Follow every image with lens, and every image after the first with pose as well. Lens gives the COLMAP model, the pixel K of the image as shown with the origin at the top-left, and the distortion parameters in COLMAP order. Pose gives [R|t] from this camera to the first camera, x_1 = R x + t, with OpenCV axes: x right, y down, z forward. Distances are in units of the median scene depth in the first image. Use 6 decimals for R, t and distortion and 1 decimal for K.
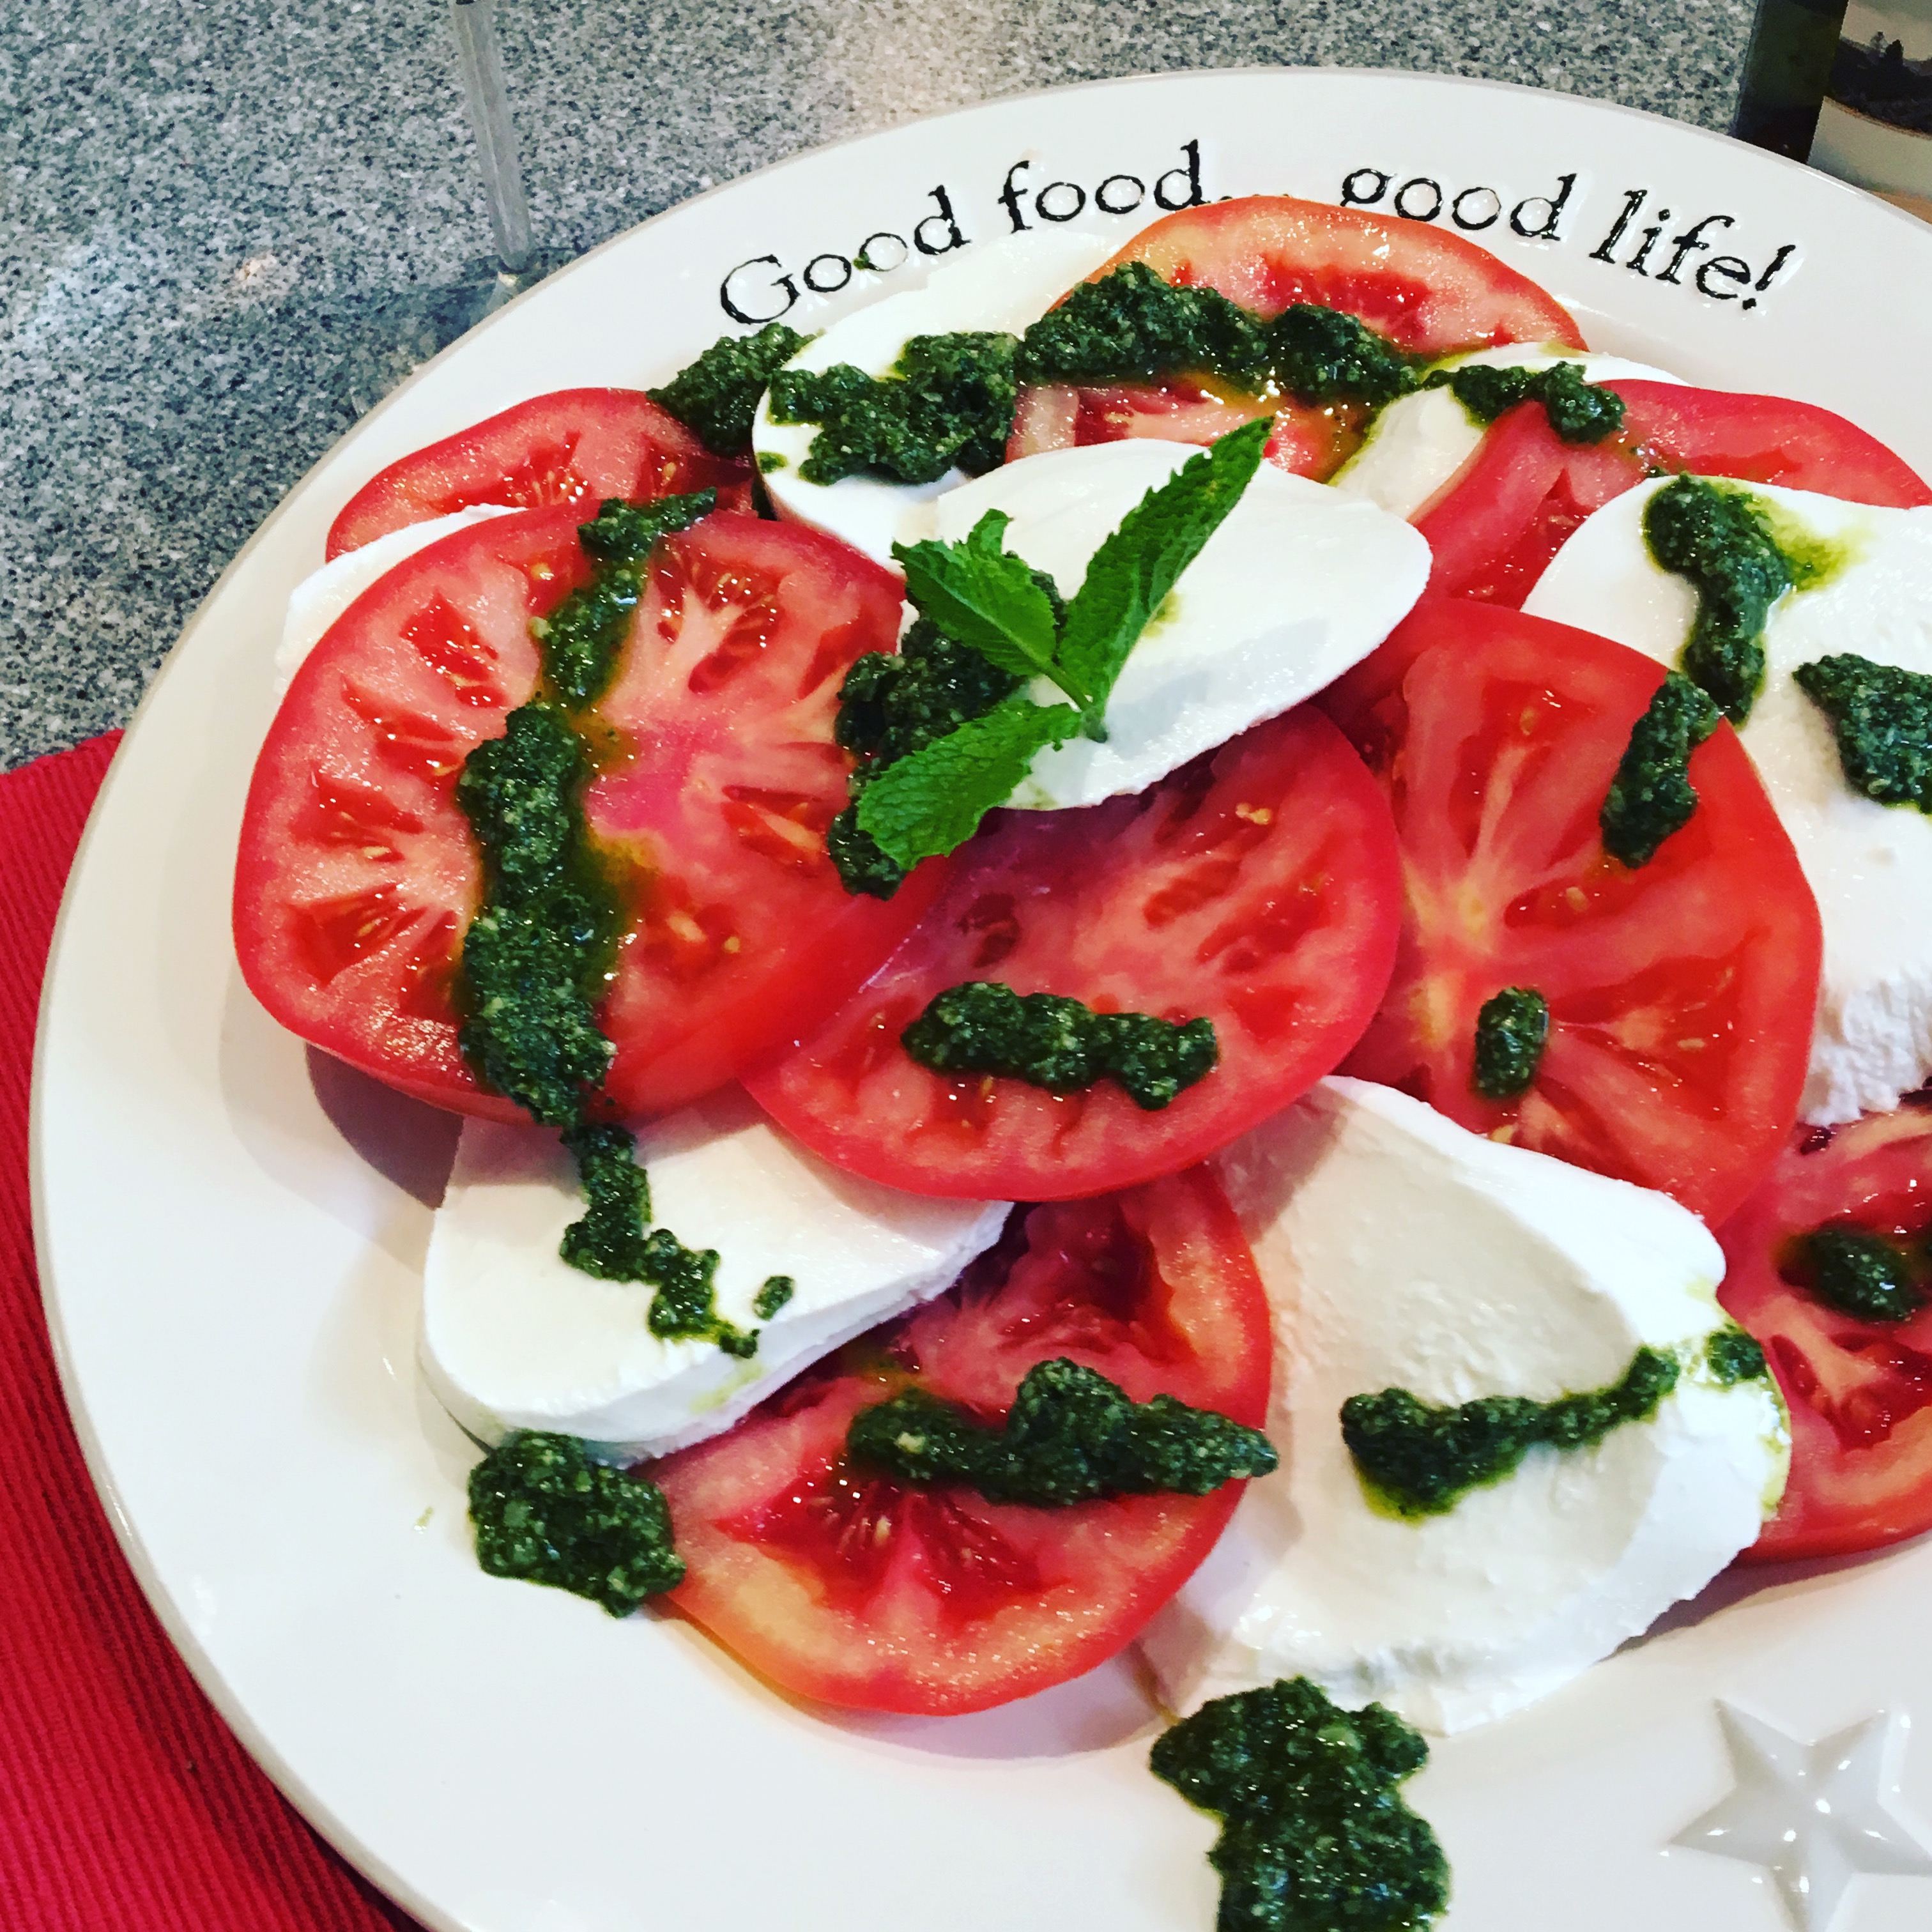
lens RADIAL K [[2756.9, 0, 959.0], [0, 2756.9, 966.7], [0, 0, 1]] dist [0.047431, 0.000000]
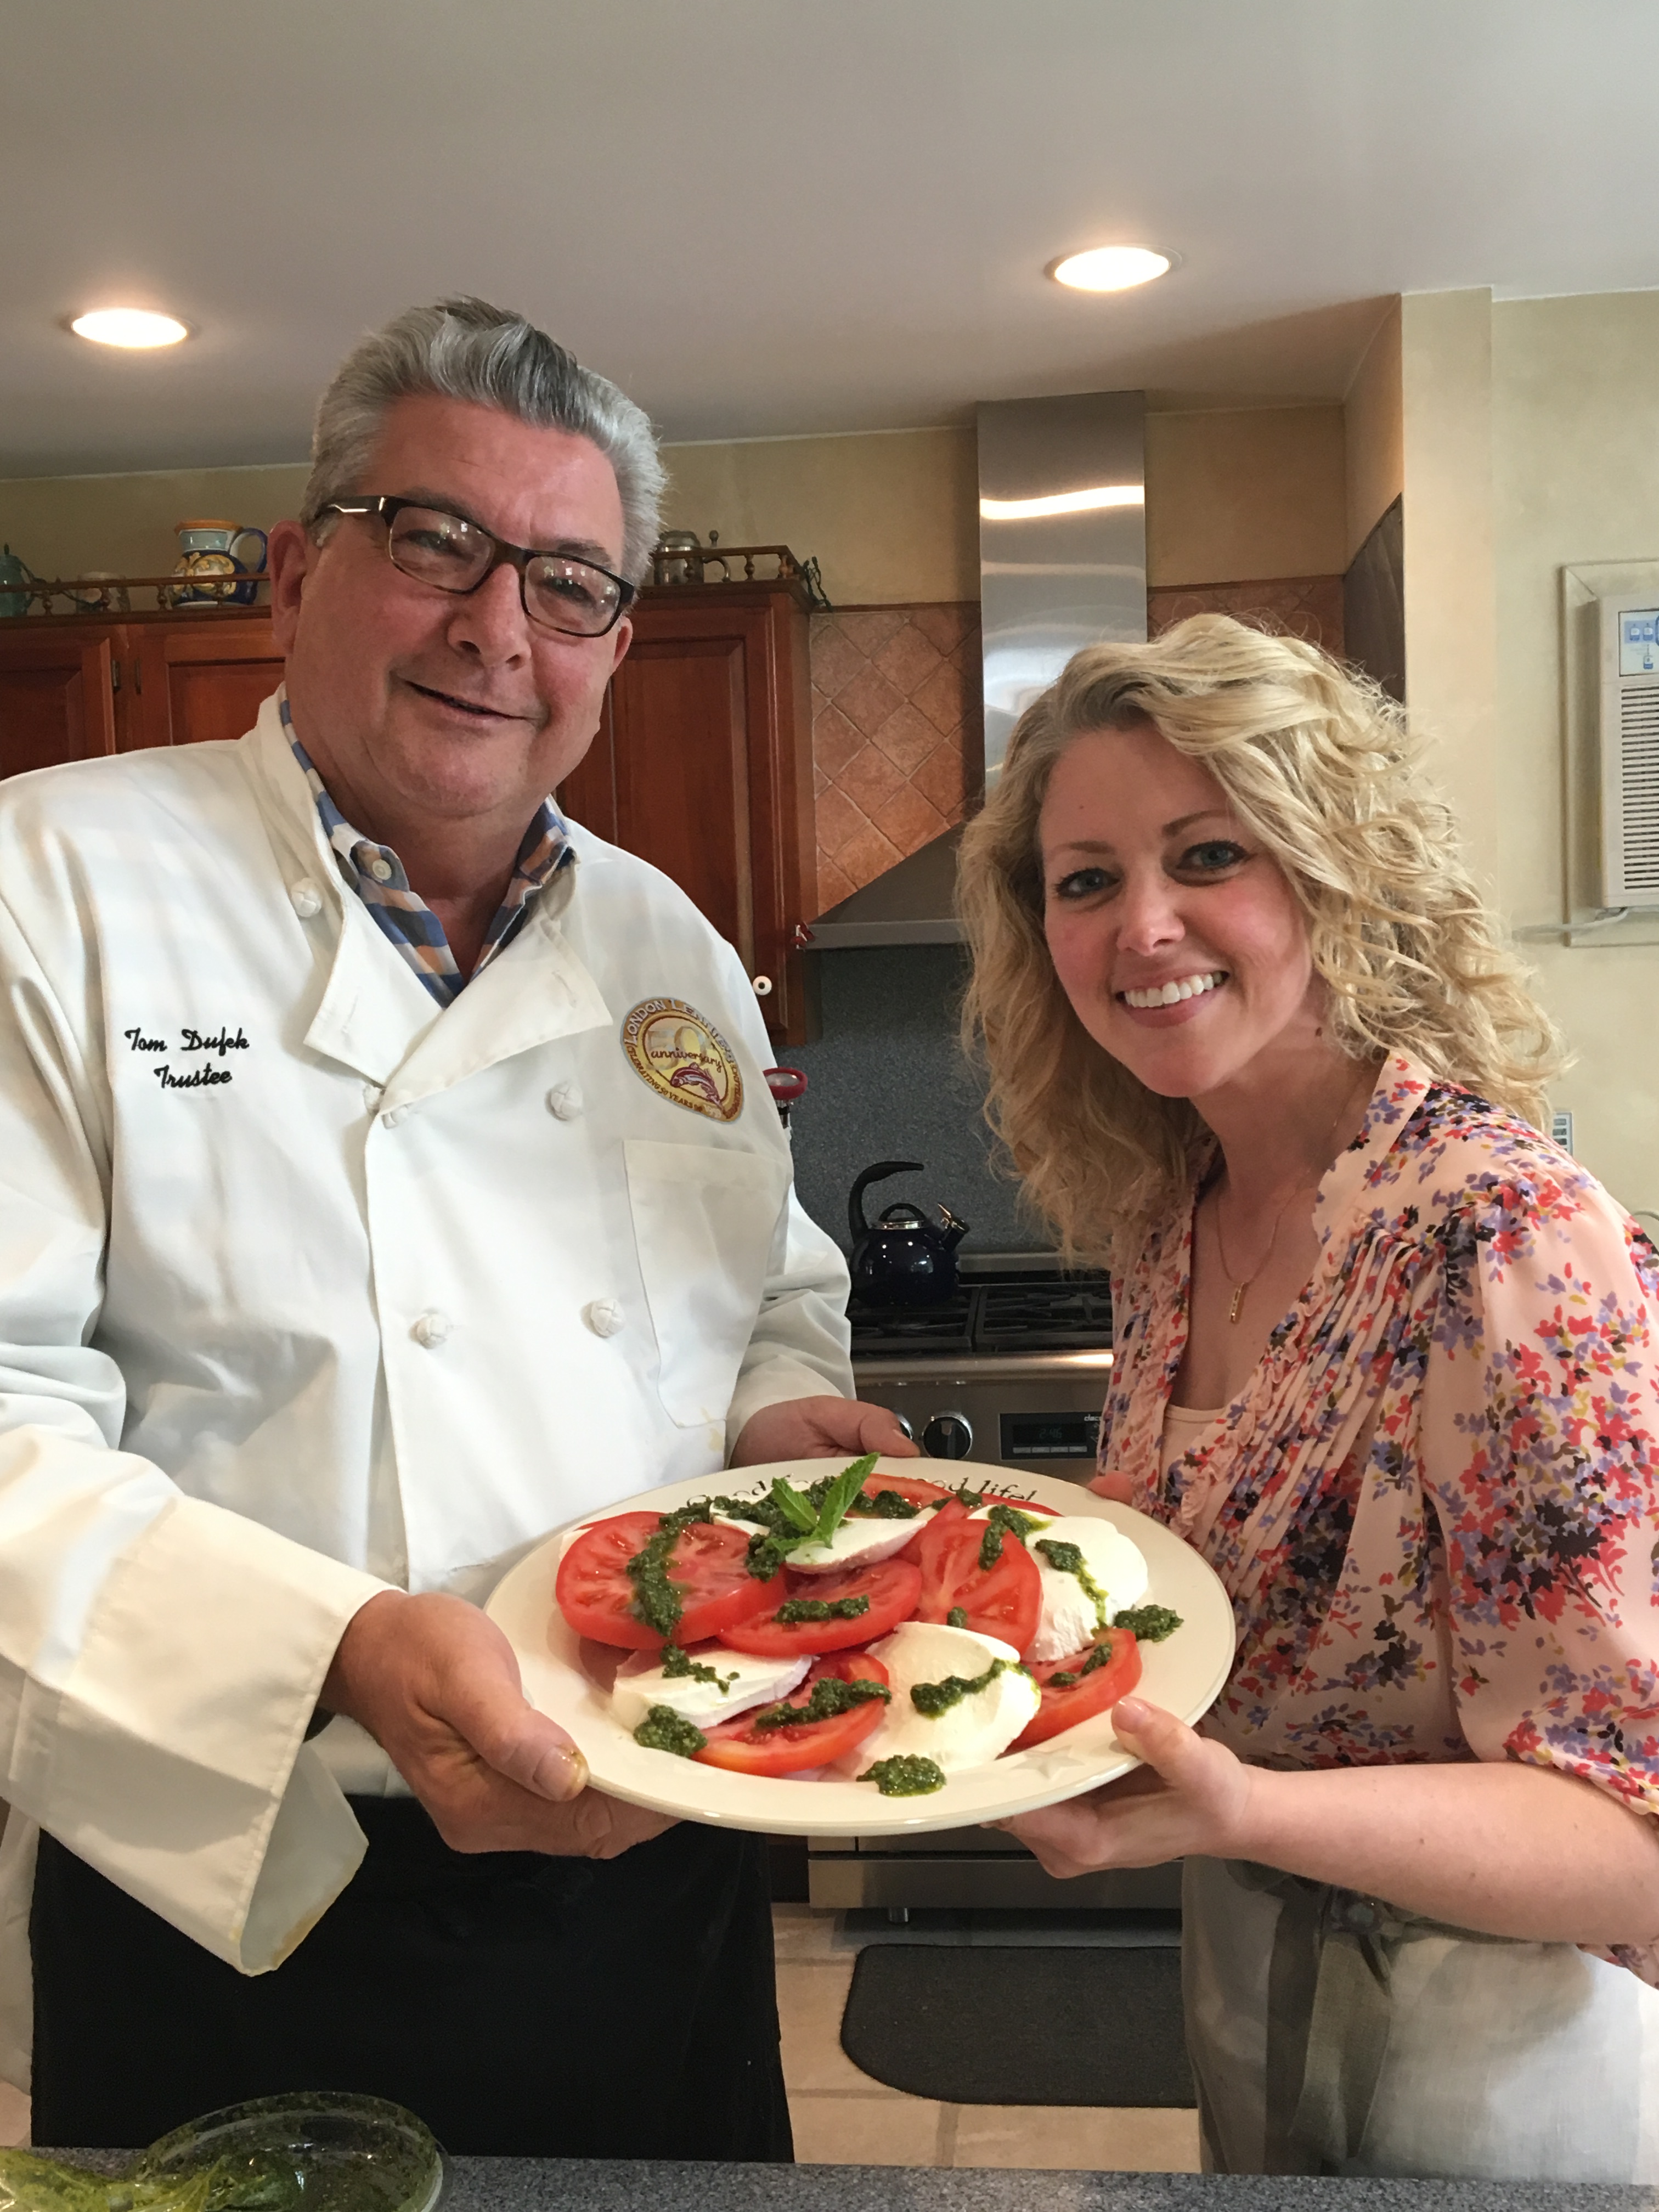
lens RADIAL K [[2252.1, 0, 830.6], [0, 2252.1, 1106.9], [0, 0, 1]] dist [0.001367, 0.000000]
pose [[0.993112, 0.067841, 0.095529, -0.242977], [0.016180, 0.728103, -0.685277, 1.392601], [-0.116045, 0.682102, 0.721990, -1.317505]]
